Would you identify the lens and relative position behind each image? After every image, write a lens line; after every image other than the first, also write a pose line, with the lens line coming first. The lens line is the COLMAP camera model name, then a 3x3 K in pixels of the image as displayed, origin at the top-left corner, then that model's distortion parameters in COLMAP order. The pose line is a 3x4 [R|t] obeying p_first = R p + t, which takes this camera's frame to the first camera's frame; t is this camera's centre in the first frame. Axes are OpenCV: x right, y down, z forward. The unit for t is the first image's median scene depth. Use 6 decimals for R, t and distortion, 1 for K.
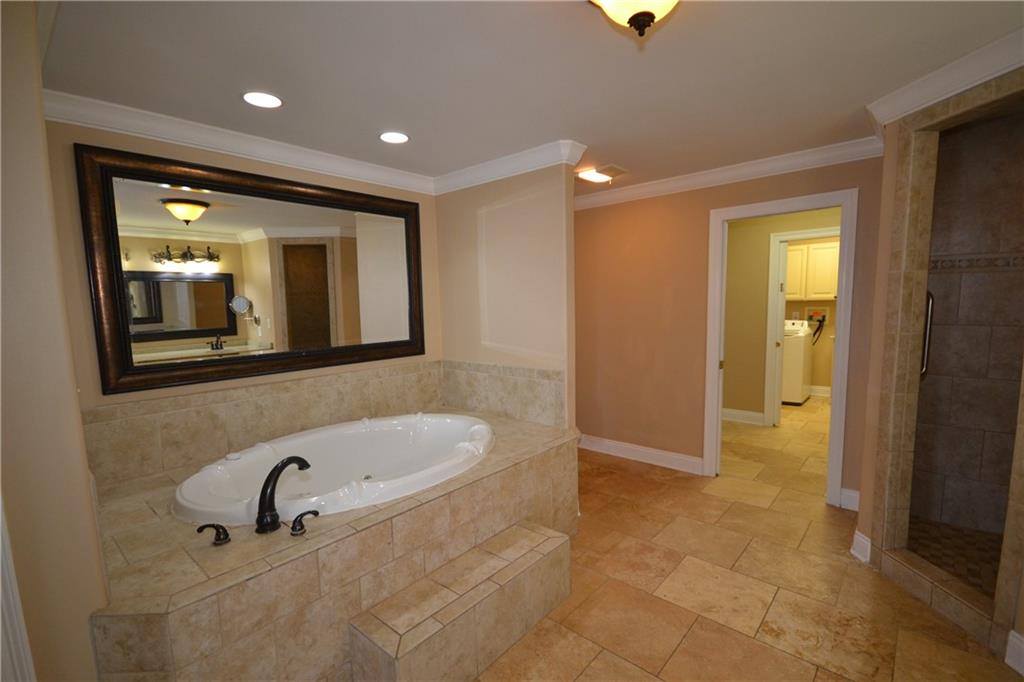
lens RADIAL K [[453.8, 0, 509.7], [0, 453.8, 353.1], [0, 0, 1]] dist [0.016432, -0.017554]
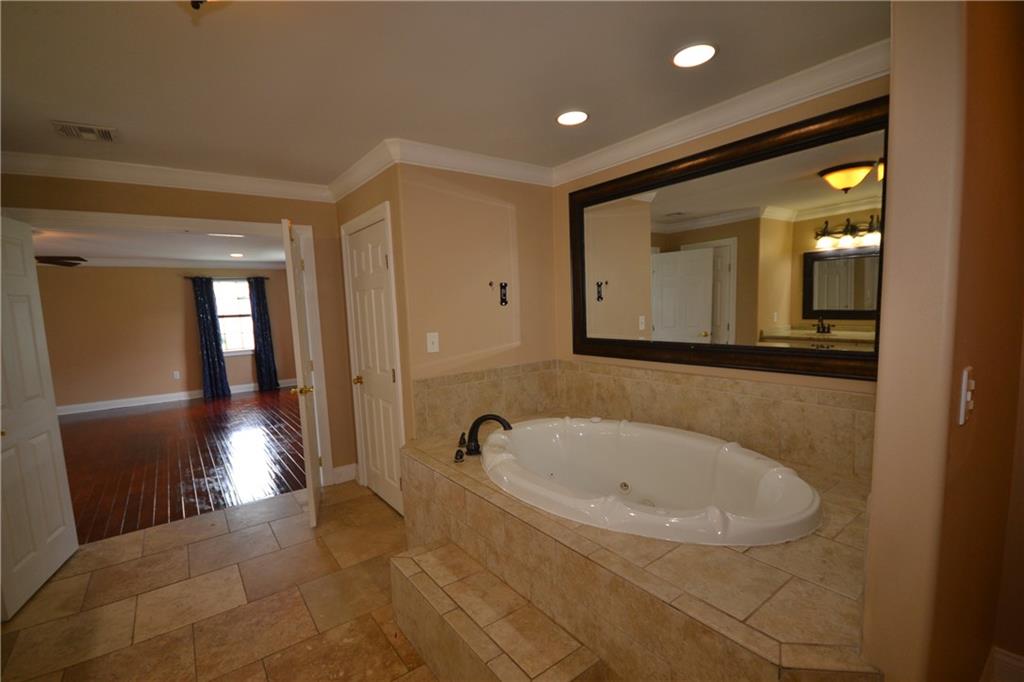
lens RADIAL K [[457.3, 0, 506.8], [0, 457.3, 350.9], [0, 0, 1]] dist [-0.000147, -0.000599]
pose [[-0.201733, 0.134495, -0.970162, 0.578764], [-0.064586, 0.986544, 0.150196, -0.119021], [0.977309, 0.092959, -0.190332, 0.935512]]
